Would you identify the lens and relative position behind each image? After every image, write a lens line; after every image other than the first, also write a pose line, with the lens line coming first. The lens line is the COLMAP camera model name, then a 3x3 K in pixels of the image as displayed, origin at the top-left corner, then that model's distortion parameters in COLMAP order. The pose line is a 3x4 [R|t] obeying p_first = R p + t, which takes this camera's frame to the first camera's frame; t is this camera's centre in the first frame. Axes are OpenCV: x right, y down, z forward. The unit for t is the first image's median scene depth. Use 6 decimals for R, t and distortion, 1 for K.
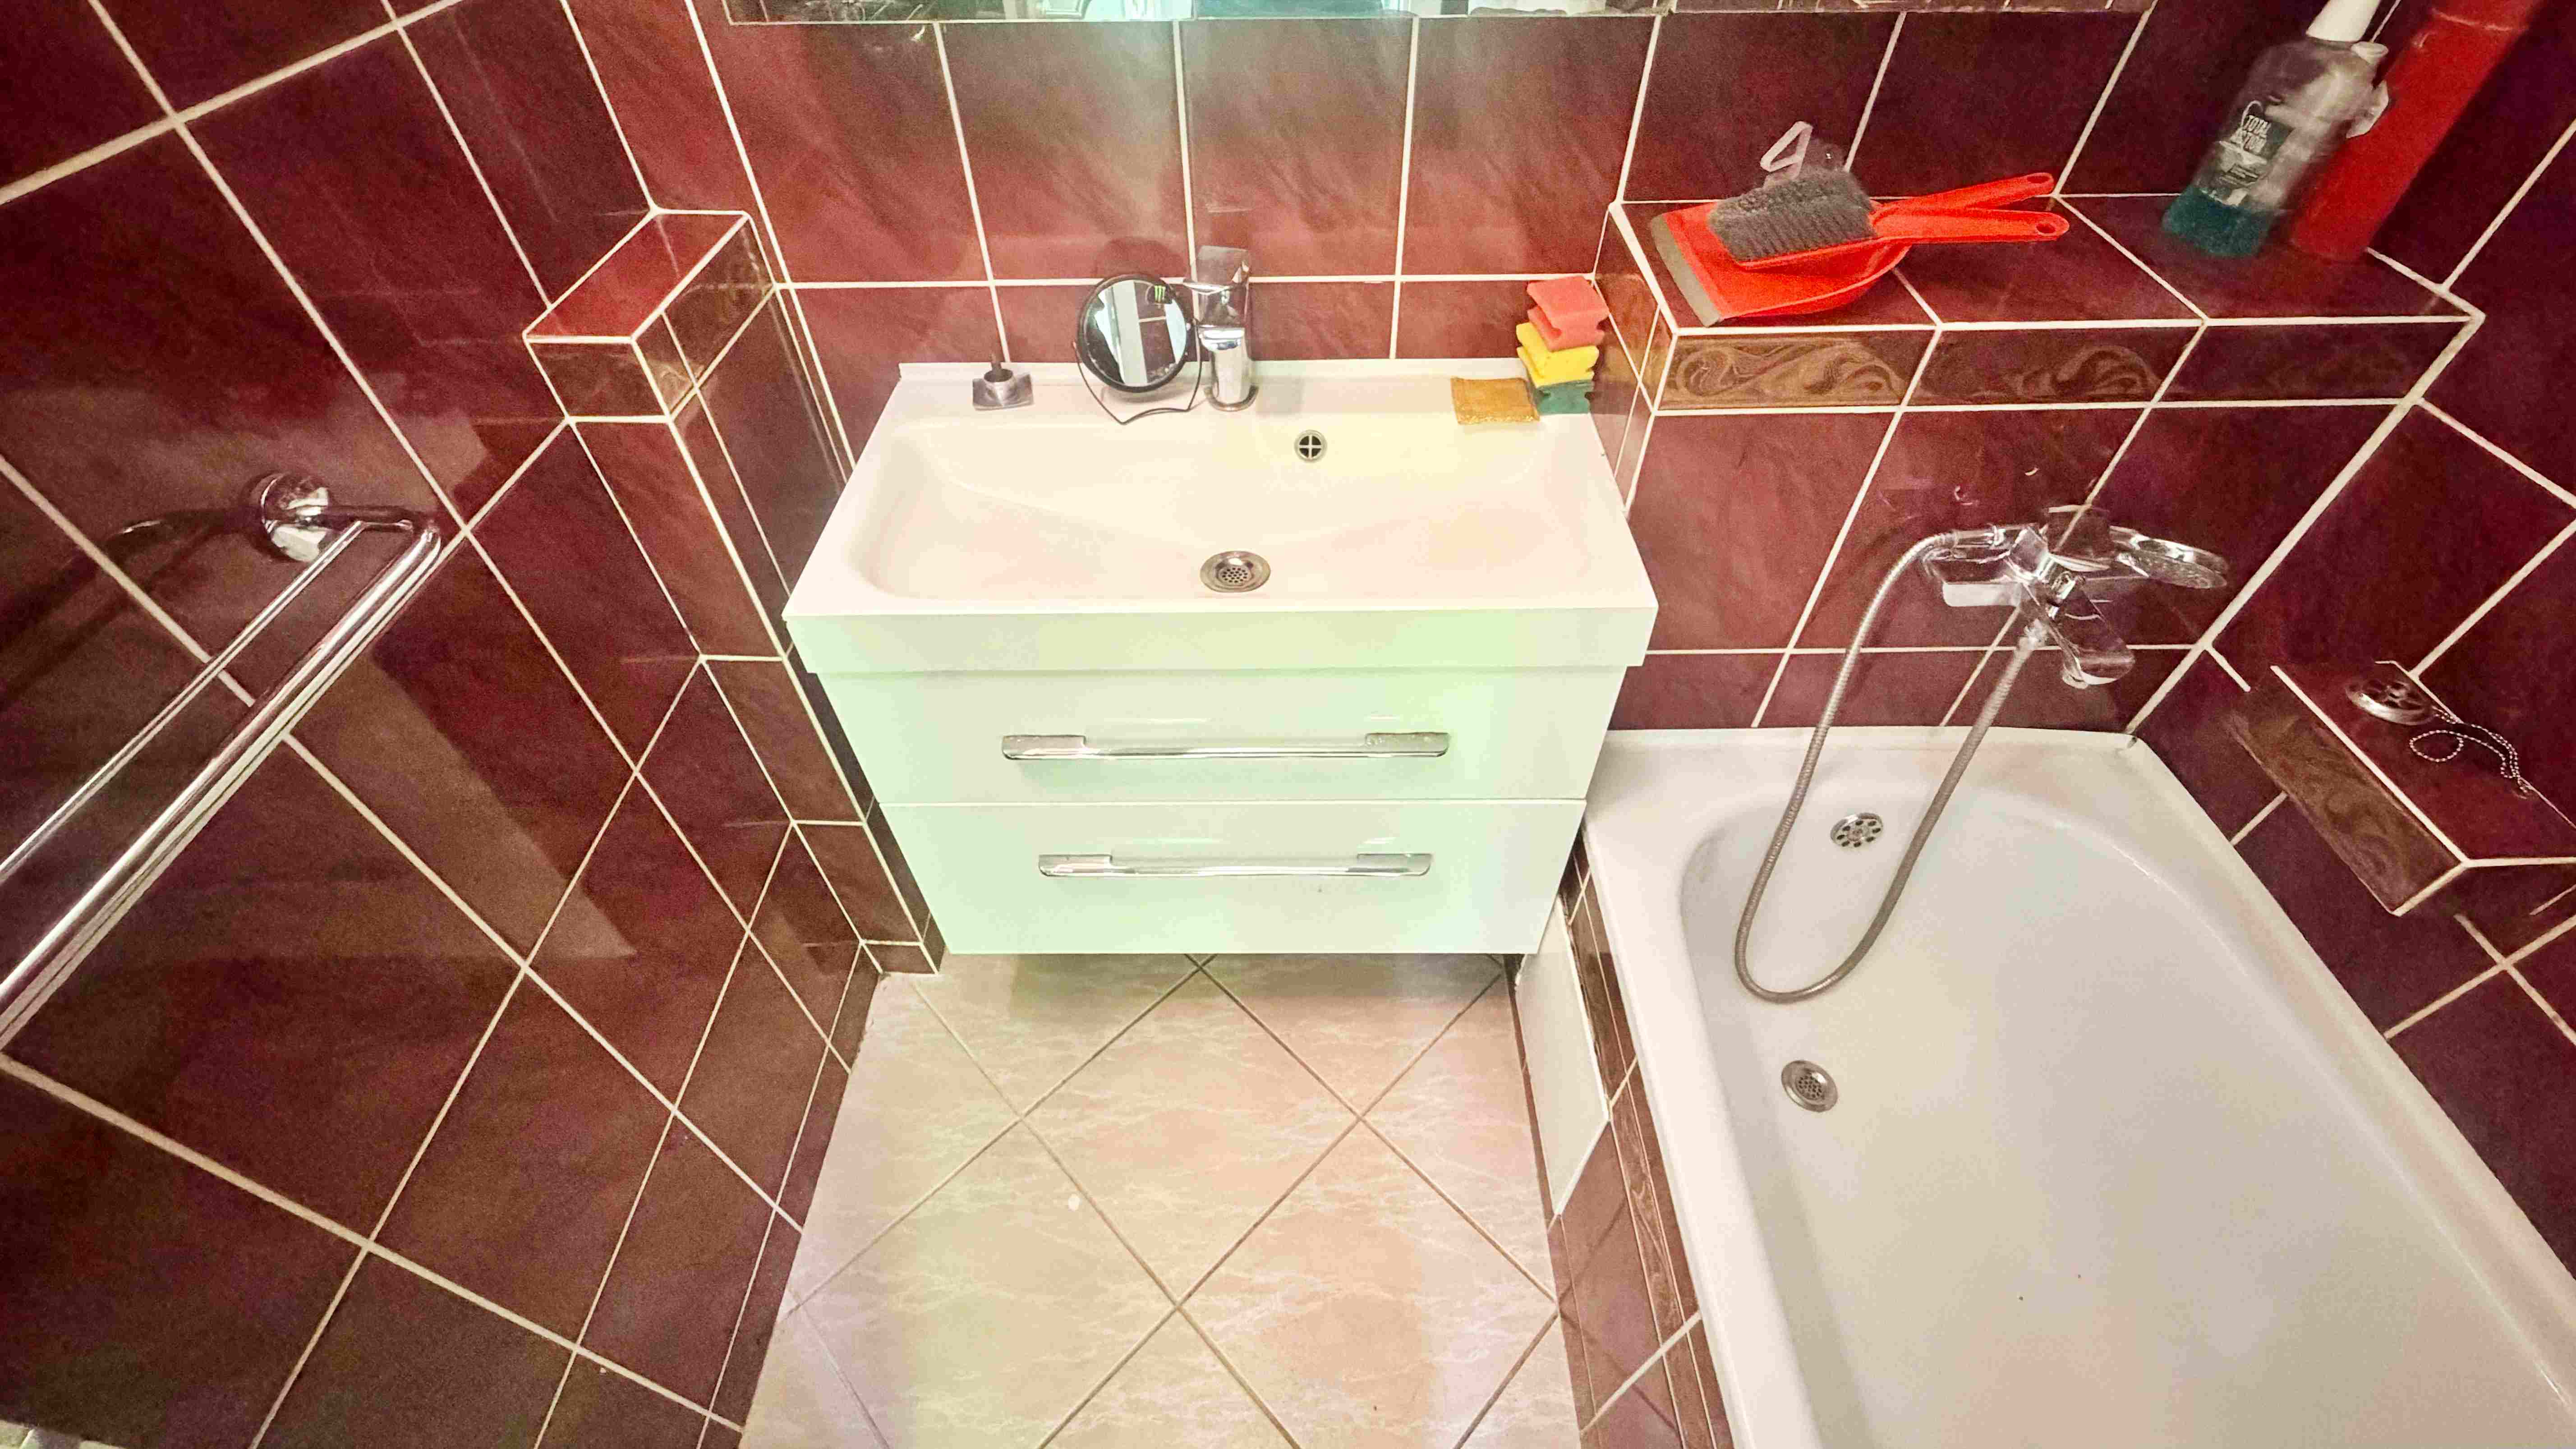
lens RADIAL K [[1029.8, 0, 1266.7], [0, 1029.8, 719.2], [0, 0, 1]] dist [-0.000538, -0.000403]
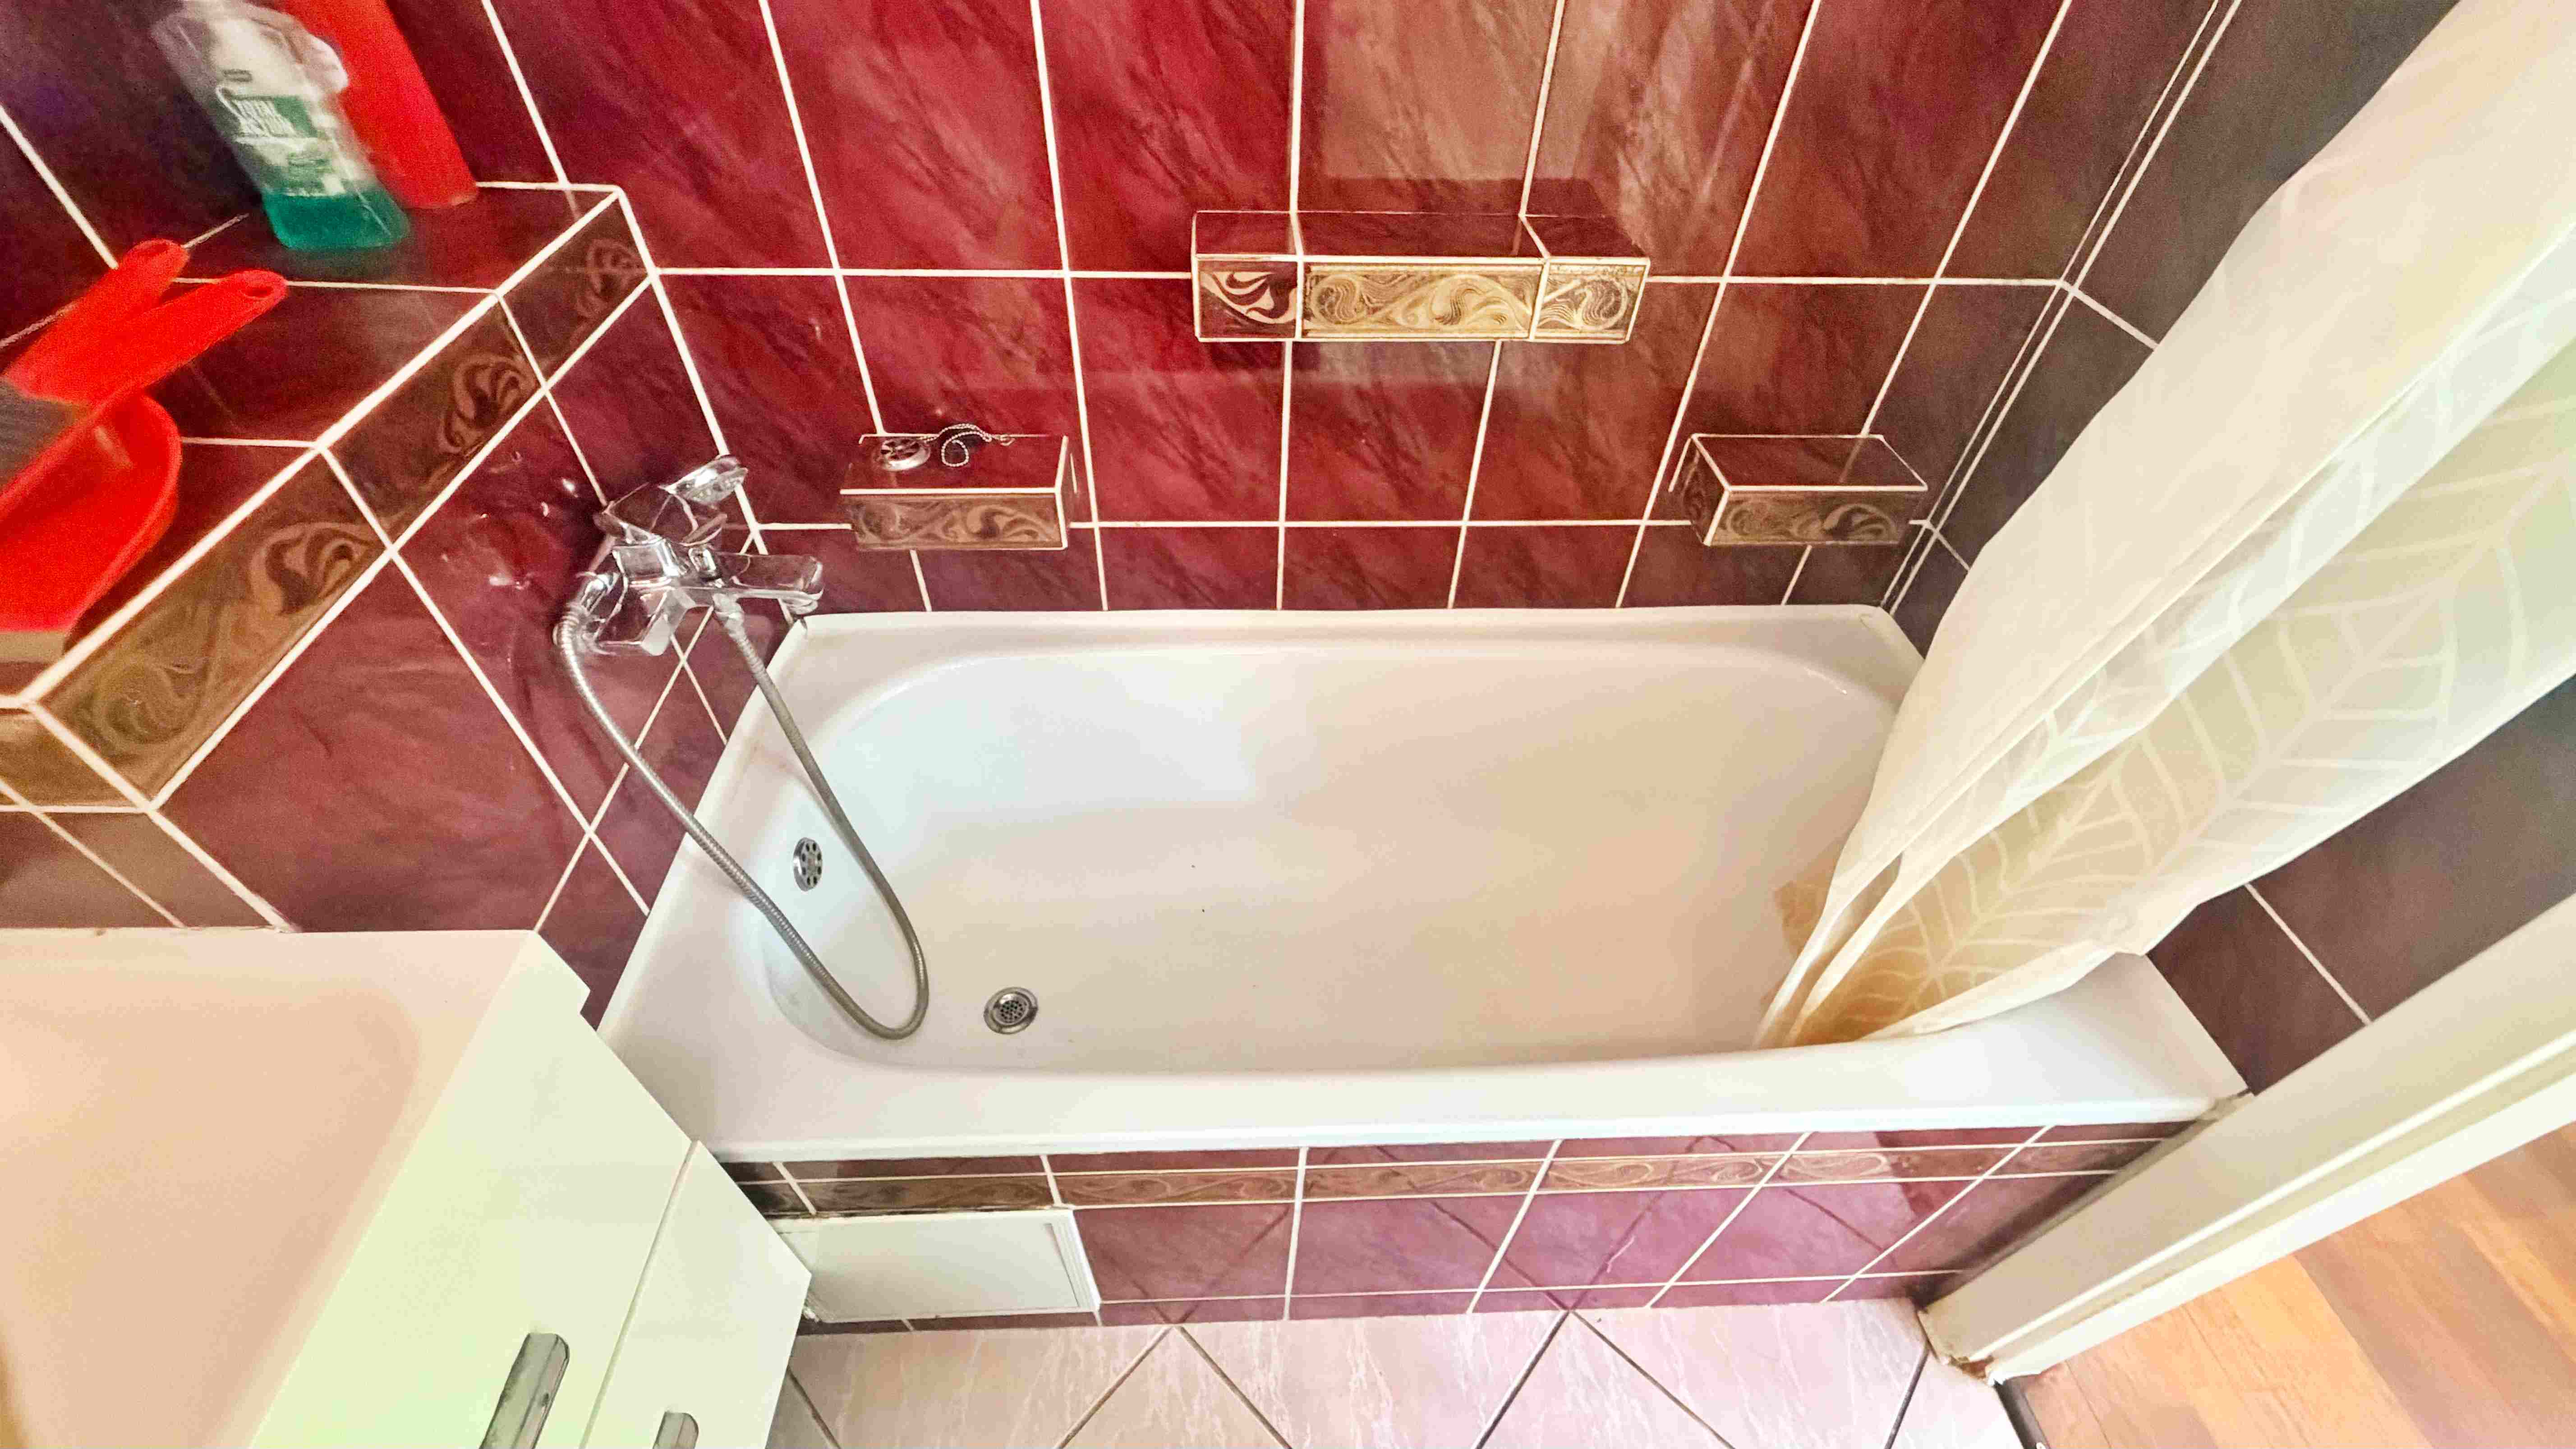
lens RADIAL K [[1029.8, 0, 1266.7], [0, 1029.8, 719.2], [0, 0, 1]] dist [-0.000538, -0.000403]
pose [[-0.051931, -0.691734, 0.720283, -0.023236], [0.705956, 0.484719, 0.516405, -0.158944], [-0.706349, 0.535305, 0.463162, 0.247960]]
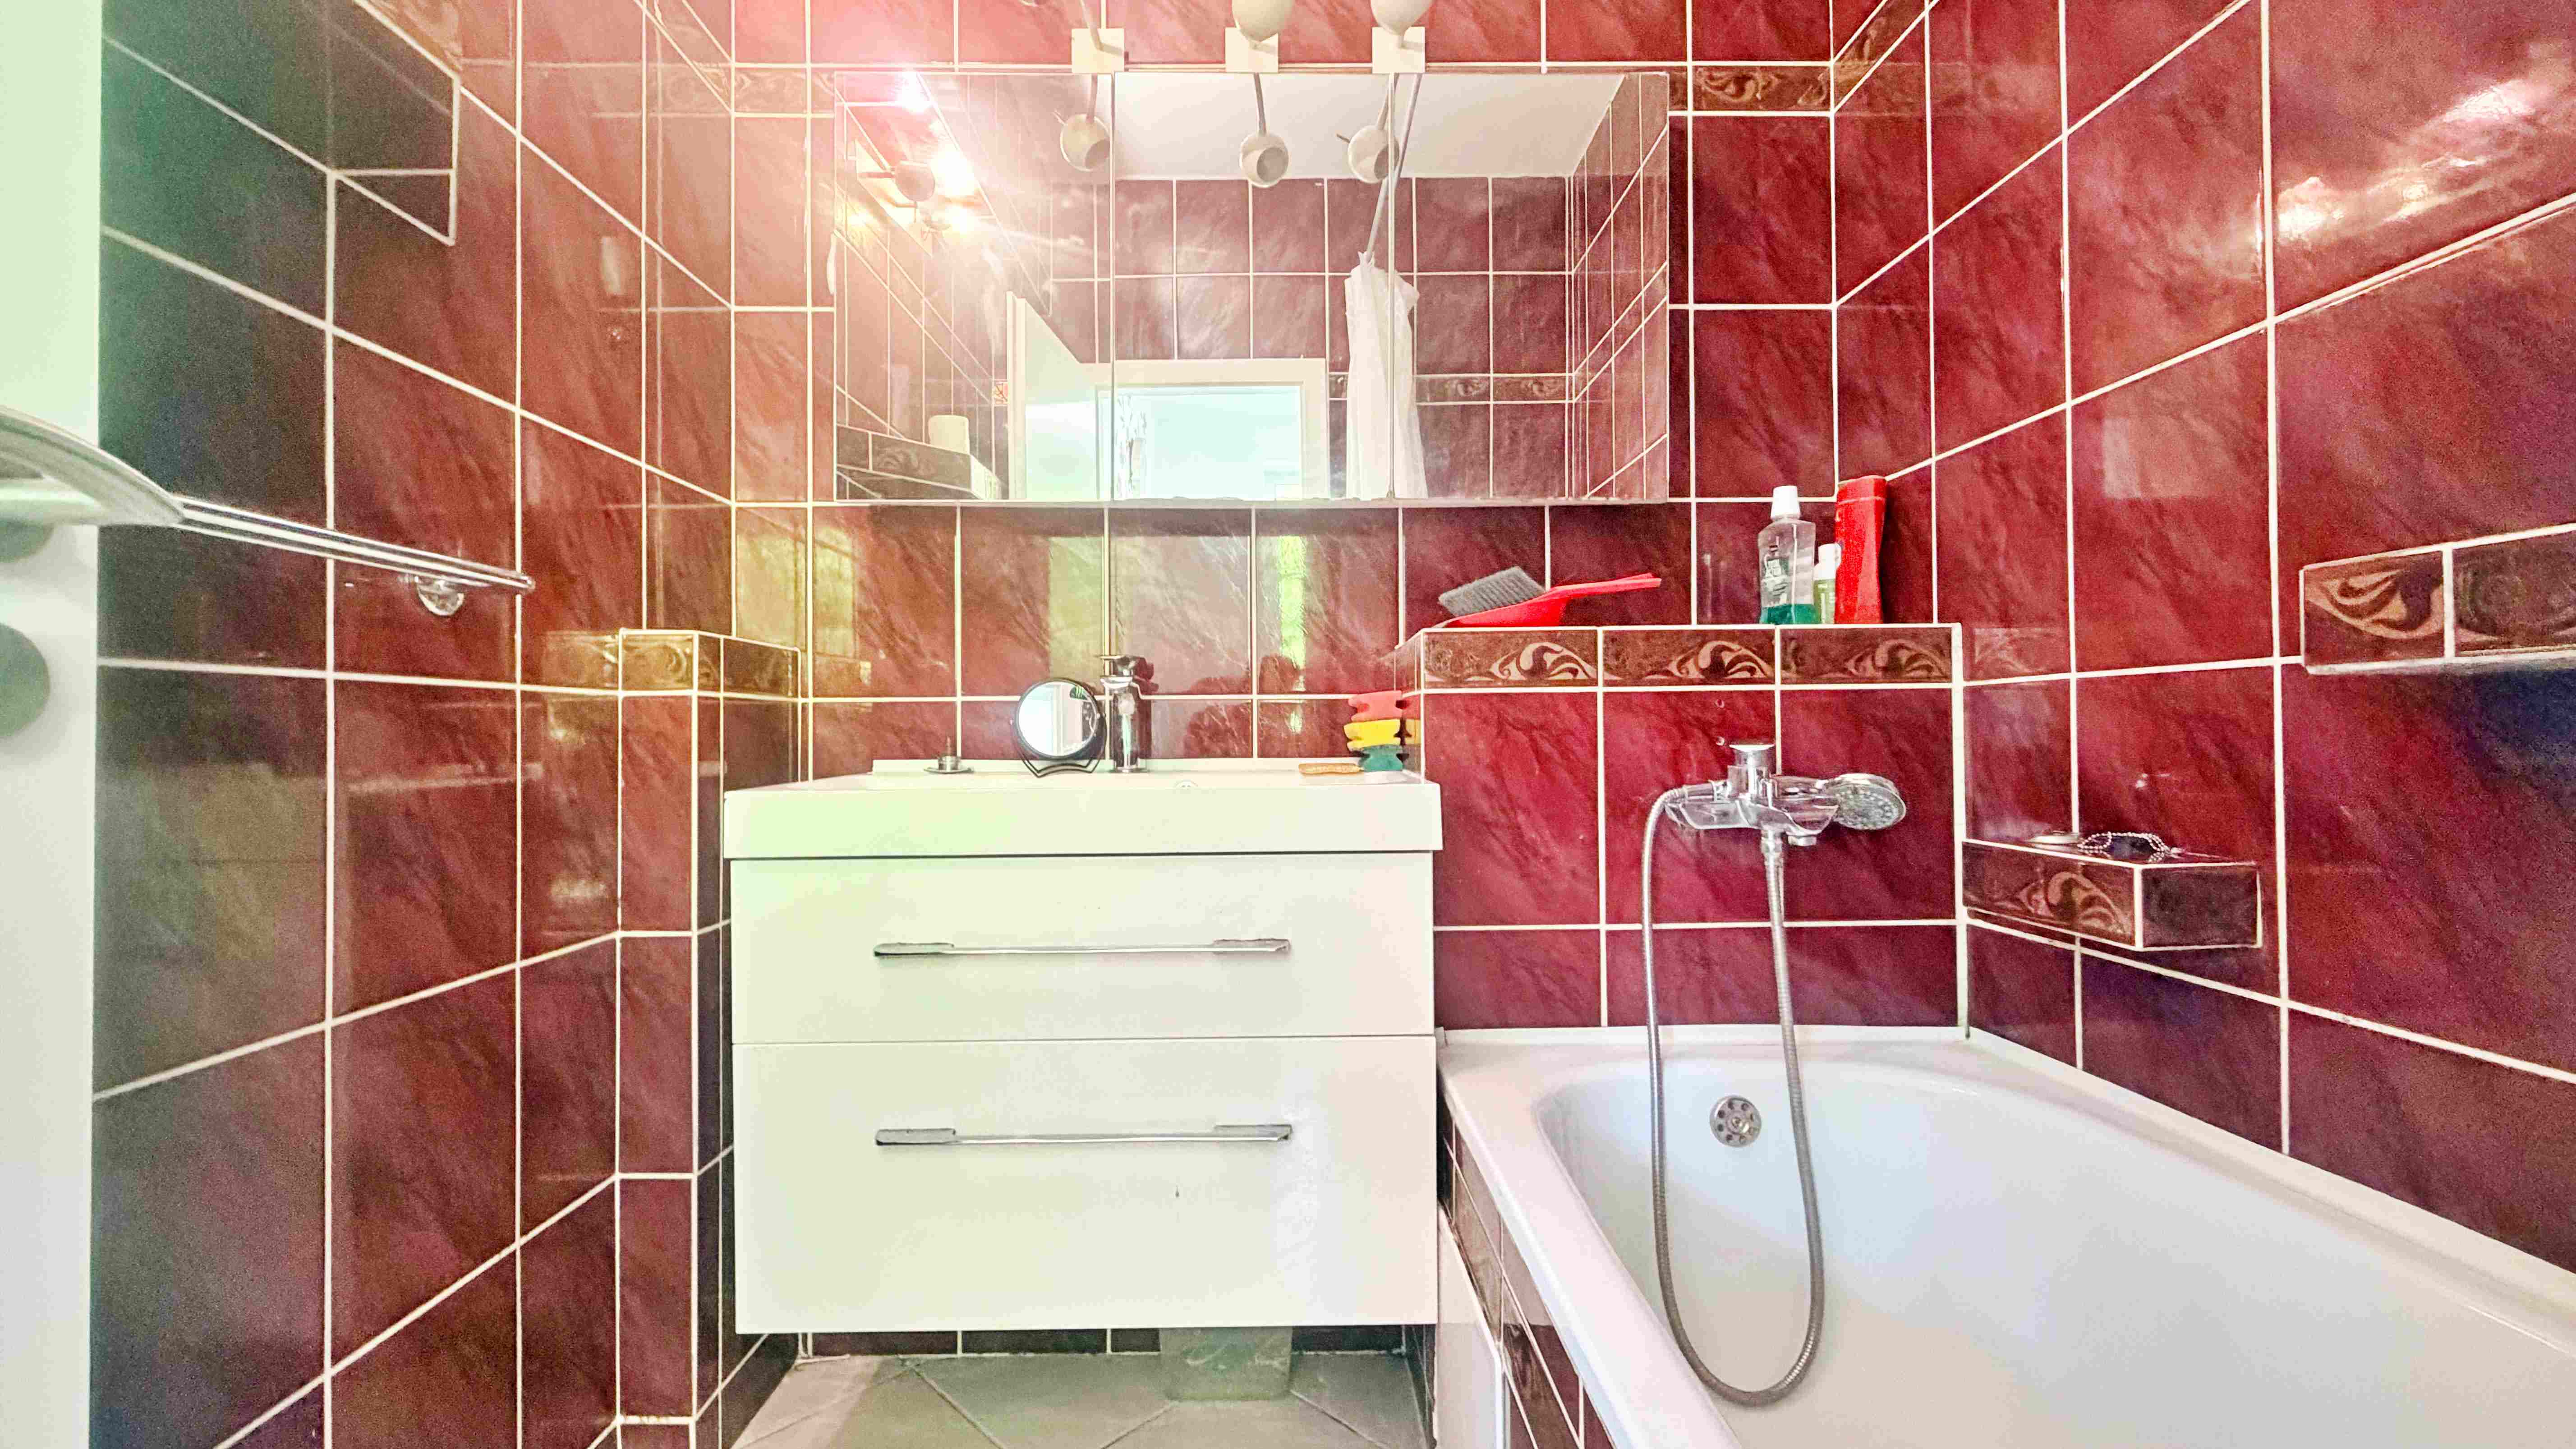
lens RADIAL K [[1029.8, 0, 1266.7], [0, 1029.8, 719.2], [0, 0, 1]] dist [-0.000538, -0.000403]
pose [[0.999781, 0.017377, 0.011687, 0.134639], [-0.003198, 0.678237, -0.734836, 0.645738], [-0.020695, 0.734637, 0.678144, 0.089342]]
